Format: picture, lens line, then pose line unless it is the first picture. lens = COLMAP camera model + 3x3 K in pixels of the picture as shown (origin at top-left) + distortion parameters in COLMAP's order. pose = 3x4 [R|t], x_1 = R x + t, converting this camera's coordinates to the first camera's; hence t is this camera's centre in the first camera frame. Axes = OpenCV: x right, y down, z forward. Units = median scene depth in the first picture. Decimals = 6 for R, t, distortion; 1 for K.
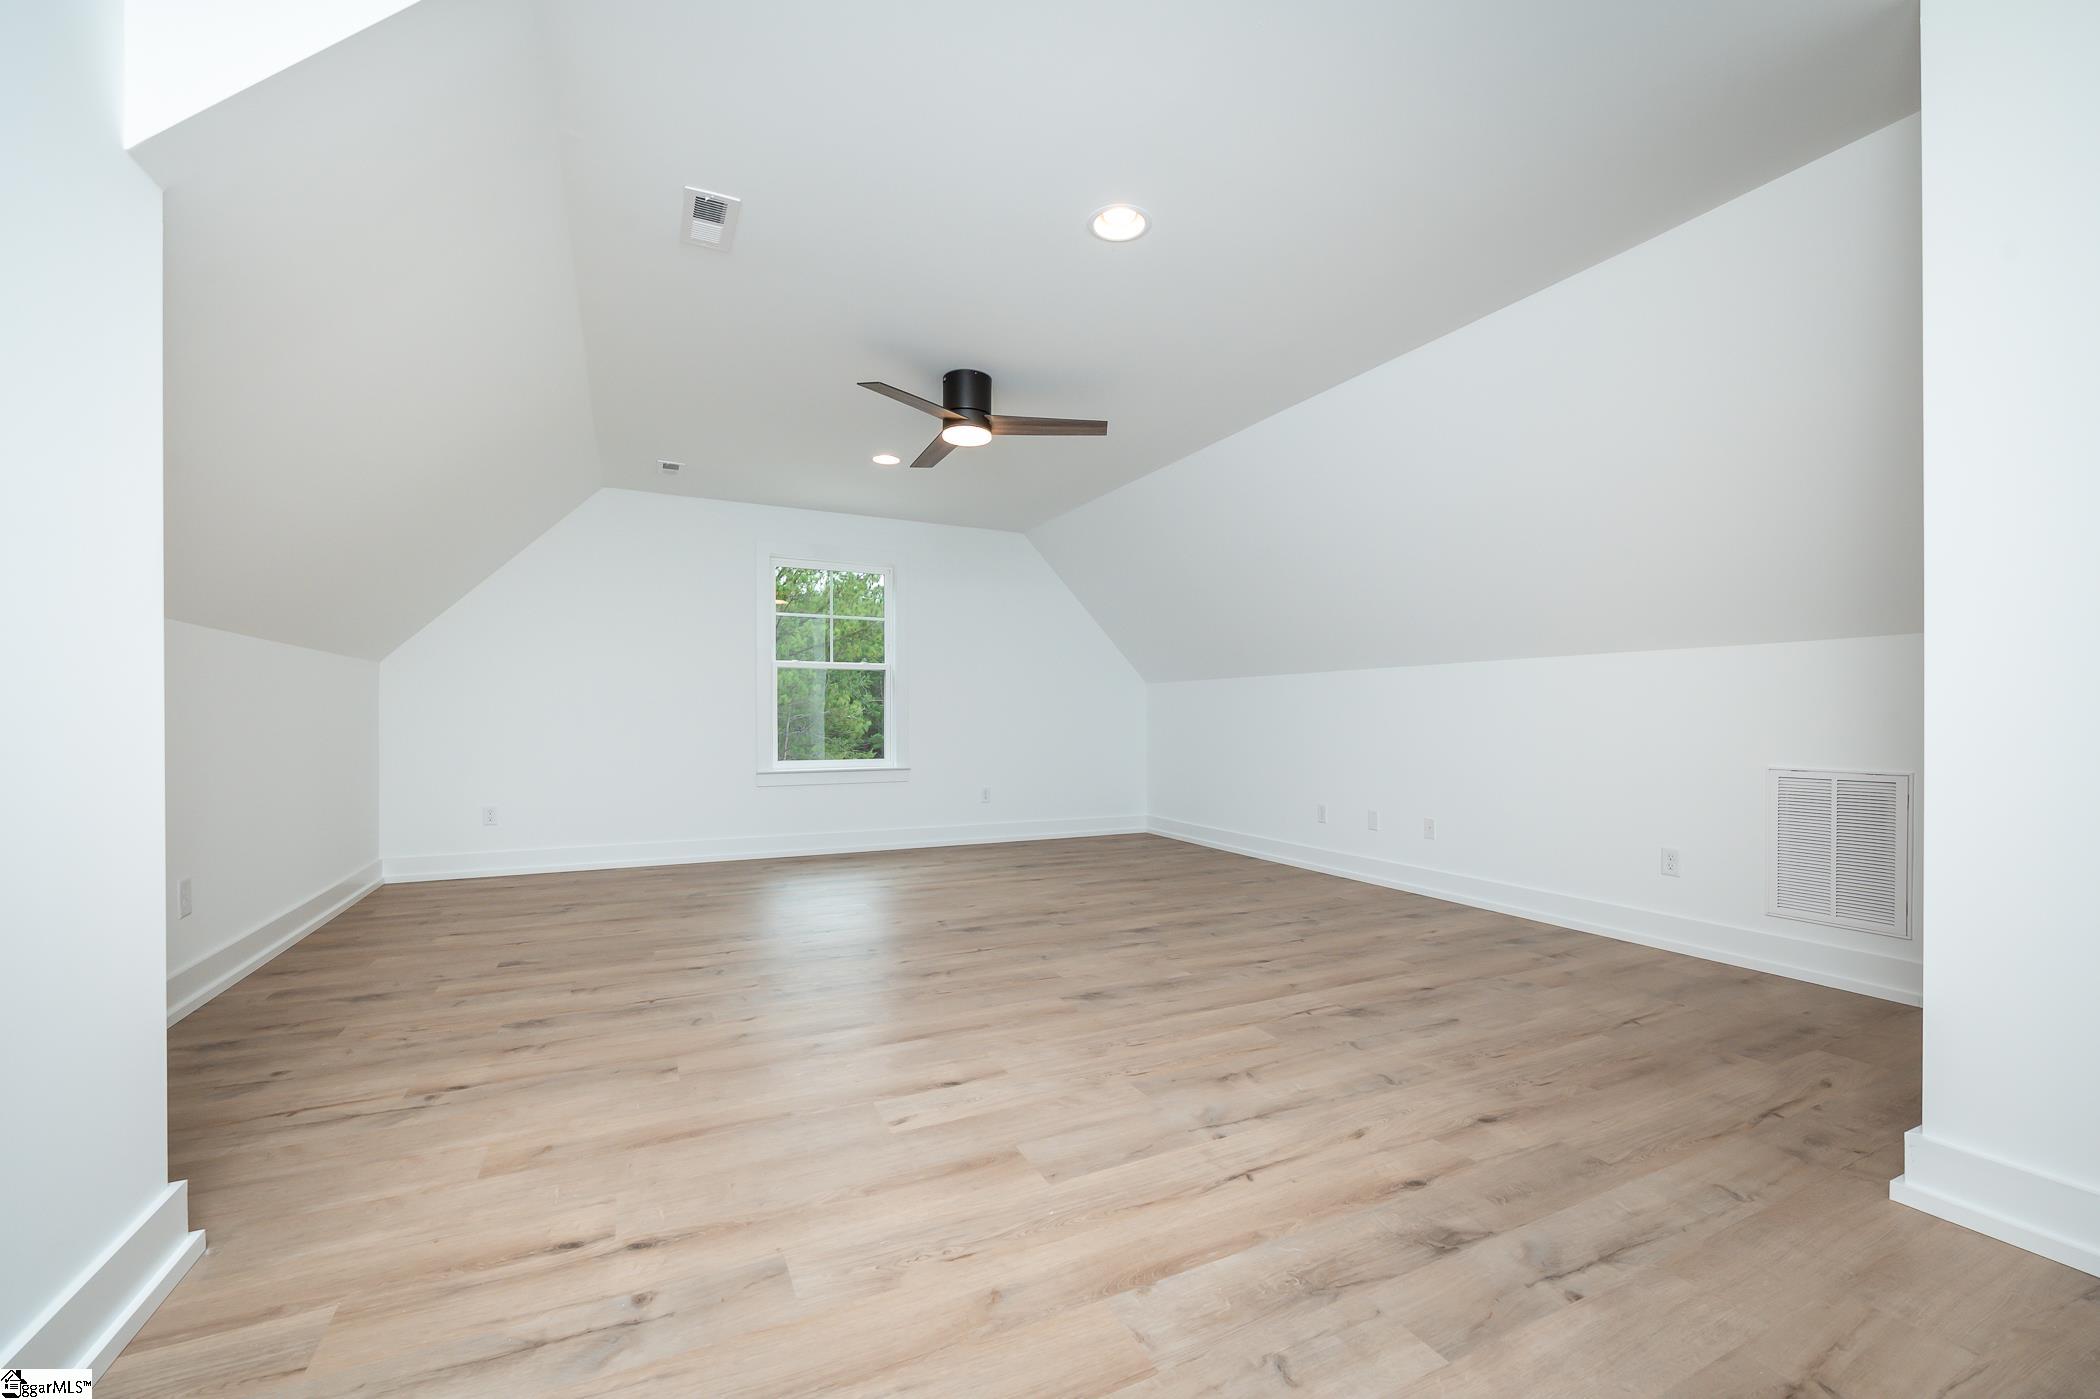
lens RADIAL K [[849.2, 0, 1050.0], [0, 849.2, 699.5], [0, 0, 1]] dist [0.000662, 0.000010]
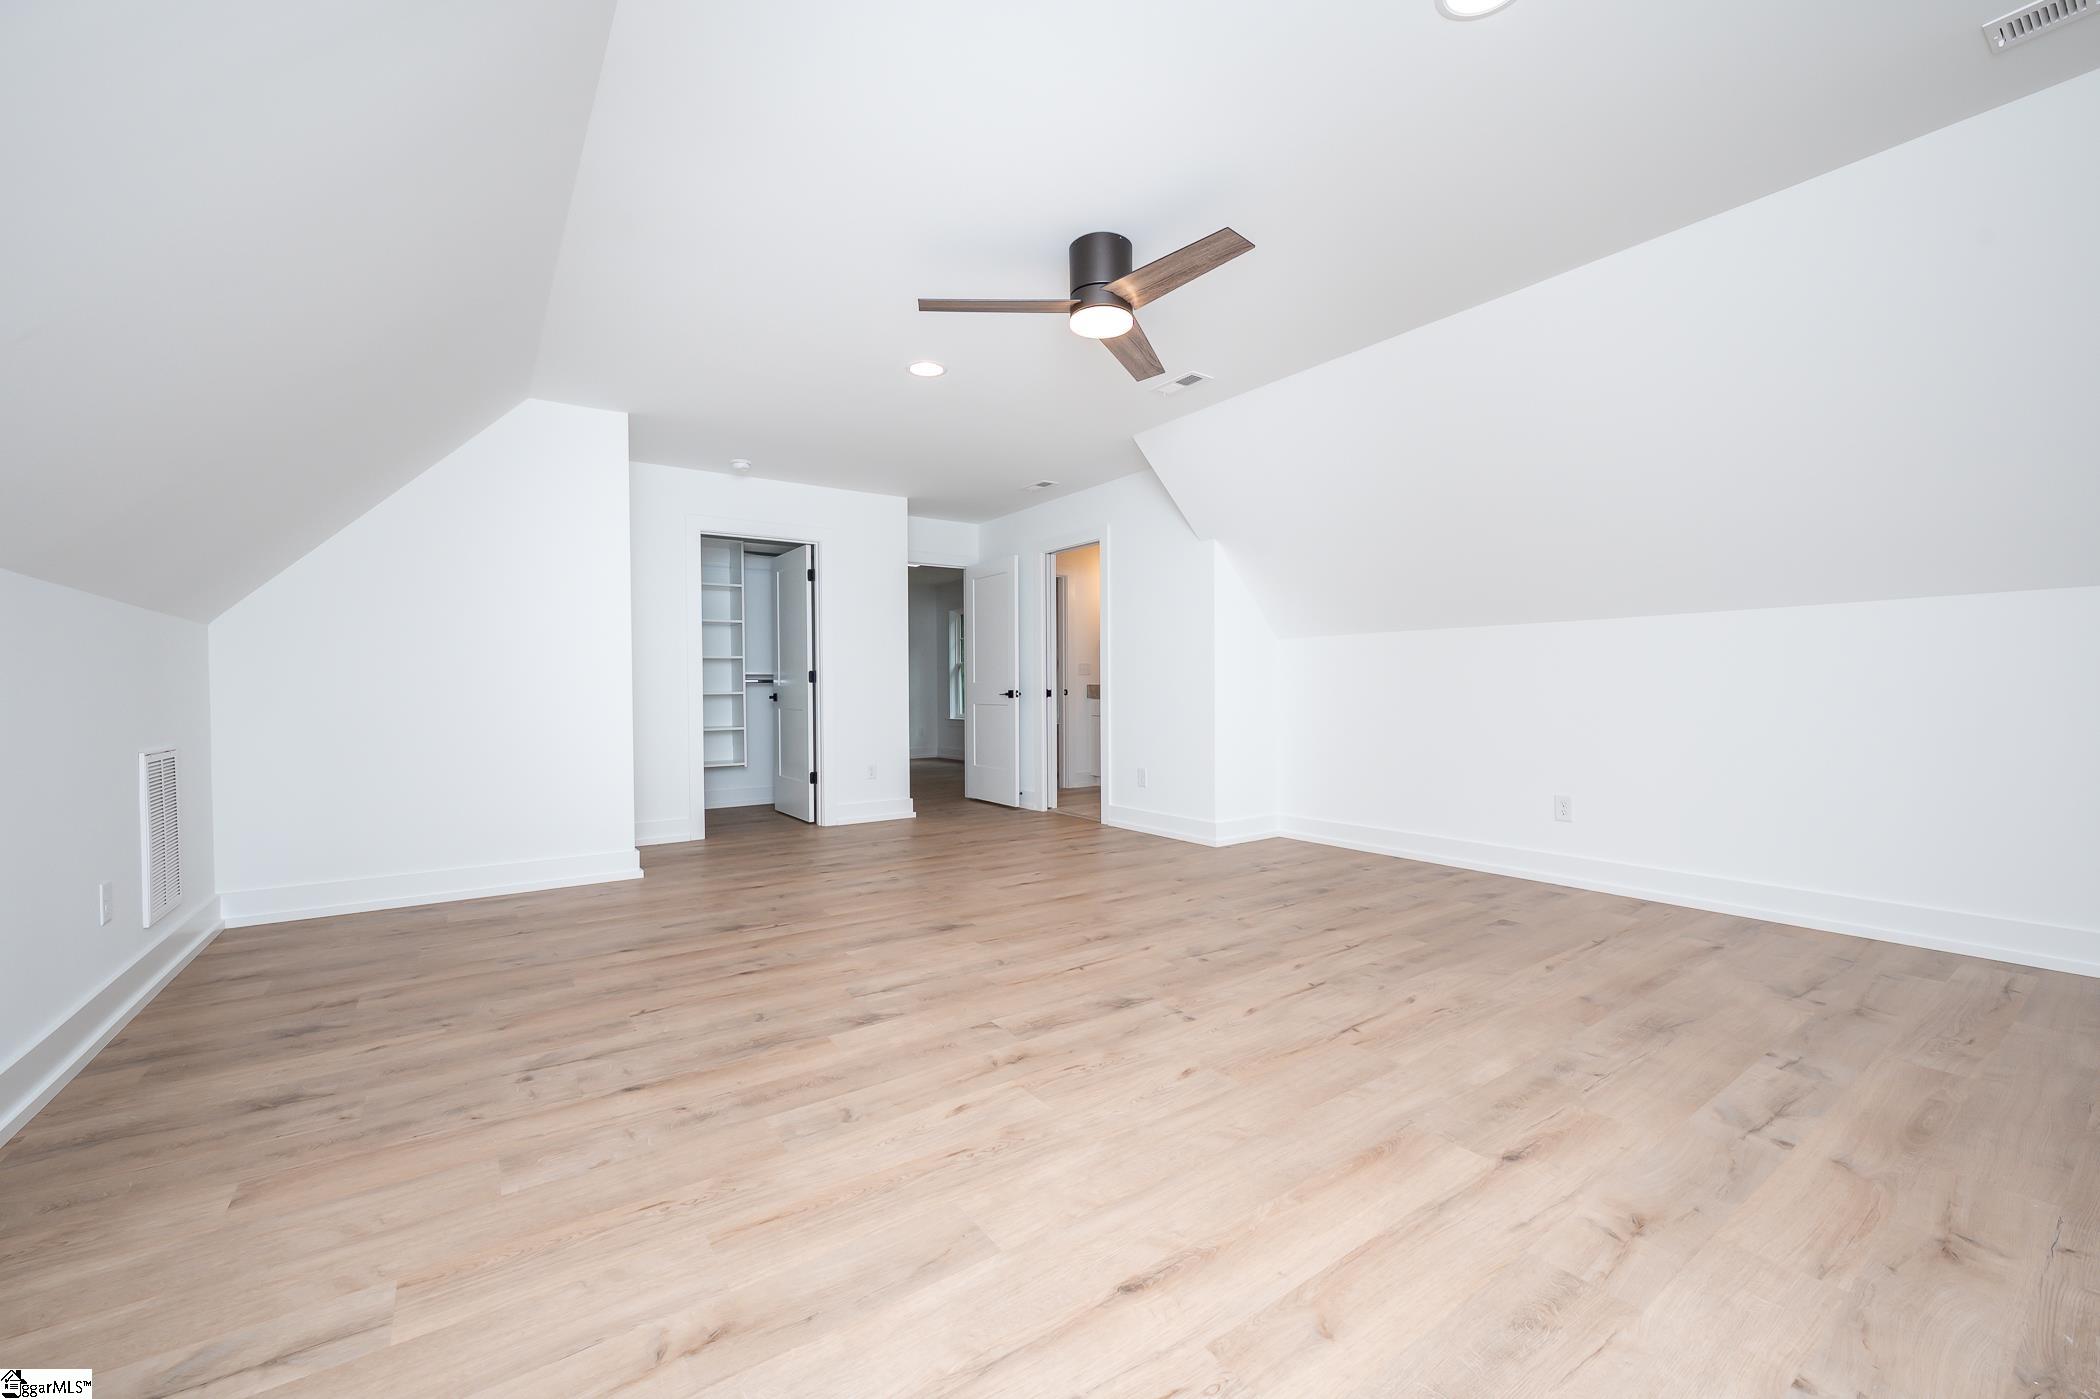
lens RADIAL K [[849.2, 0, 1050.0], [0, 849.2, 699.5], [0, 0, 1]] dist [0.000662, 0.000010]
pose [[-0.987716, 0.008209, -0.156045, 0.078798], [0.009960, 0.999896, -0.010443, 0.041333], [0.155943, -0.011869, -0.987695, 1.905787]]
